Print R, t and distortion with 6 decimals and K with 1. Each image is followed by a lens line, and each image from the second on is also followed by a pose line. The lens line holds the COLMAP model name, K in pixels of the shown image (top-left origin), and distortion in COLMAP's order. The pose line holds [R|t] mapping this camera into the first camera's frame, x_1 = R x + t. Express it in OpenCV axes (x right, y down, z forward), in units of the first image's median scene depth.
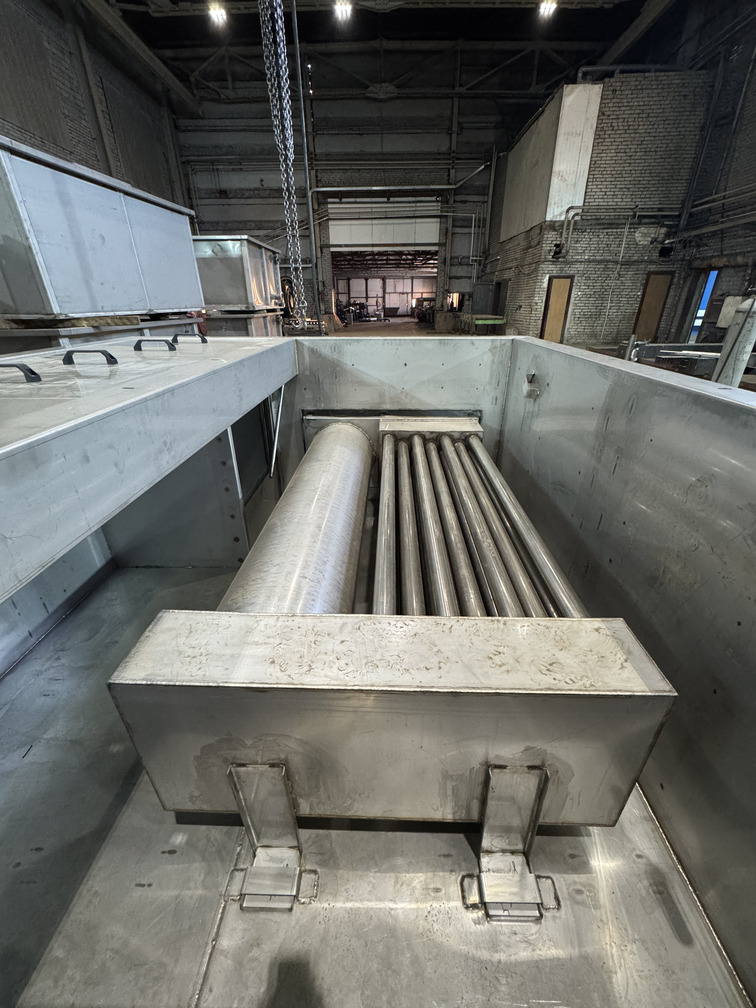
lens RADIAL K [[400.0, 0, 381.5], [0, 400.0, 502.7], [0, 0, 1]] dist [0.001776, 0.000101]
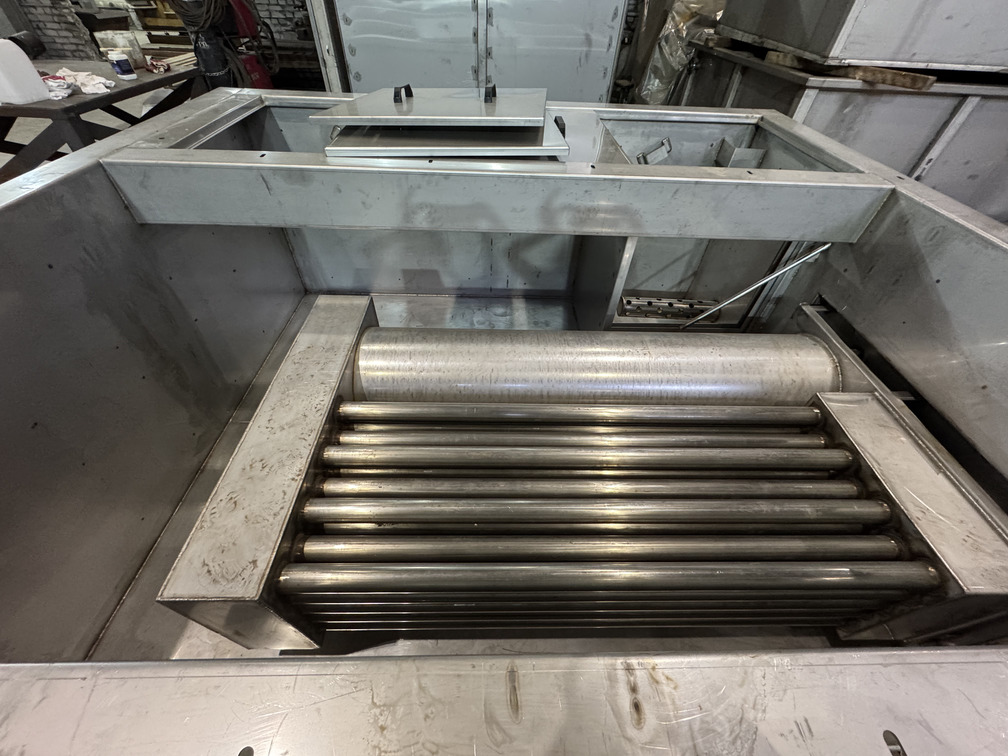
lens RADIAL K [[400.0, 0, 503.5], [0, 400.0, 379.8], [0, 0, 1]] dist [0.001776, 0.000101]
pose [[0.039105, 0.714455, -0.698588, 0.996622], [-0.479148, 0.626911, 0.614329, -0.908992], [0.876862, 0.310704, 0.366845, 1.118999]]
